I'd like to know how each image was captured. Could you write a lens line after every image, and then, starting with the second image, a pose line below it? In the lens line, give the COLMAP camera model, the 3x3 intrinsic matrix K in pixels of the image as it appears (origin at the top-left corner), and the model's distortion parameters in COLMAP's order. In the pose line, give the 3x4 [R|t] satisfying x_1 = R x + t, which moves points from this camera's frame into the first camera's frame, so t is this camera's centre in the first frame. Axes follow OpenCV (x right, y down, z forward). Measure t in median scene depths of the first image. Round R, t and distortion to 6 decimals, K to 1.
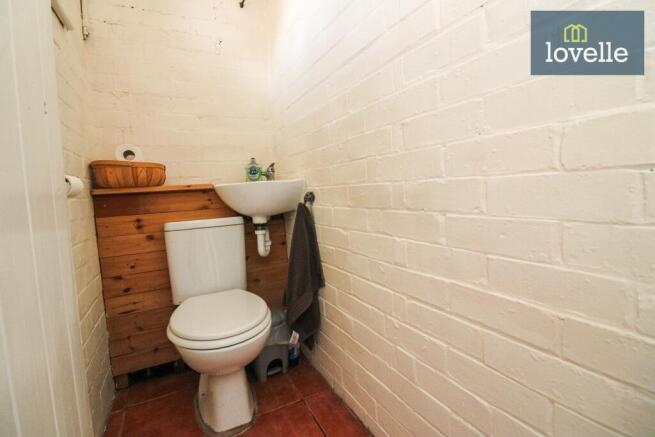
lens RADIAL K [[302.5, 0, 319.1], [0, 302.5, 212.0], [0, 0, 1]] dist [-0.018415, -0.003803]
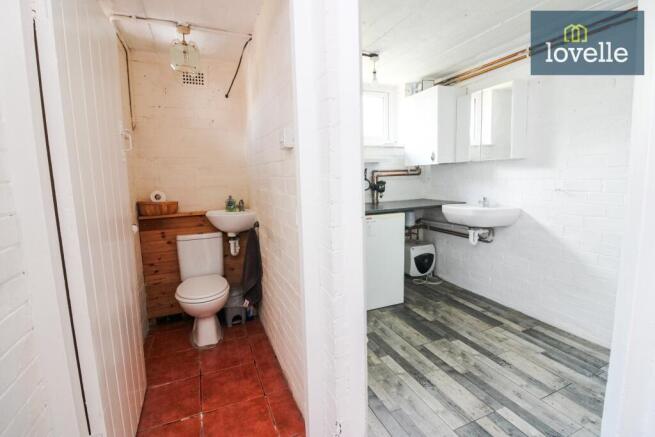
lens RADIAL K [[302.5, 0, 321.0], [0, 302.5, 213.2], [0, 0, 1]] dist [-0.018415, -0.003803]
pose [[0.996321, 0.039442, -0.076078, 0.453336], [-0.035453, 0.997960, 0.053091, -0.212719], [0.078017, -0.050199, 0.995687, -0.680224]]
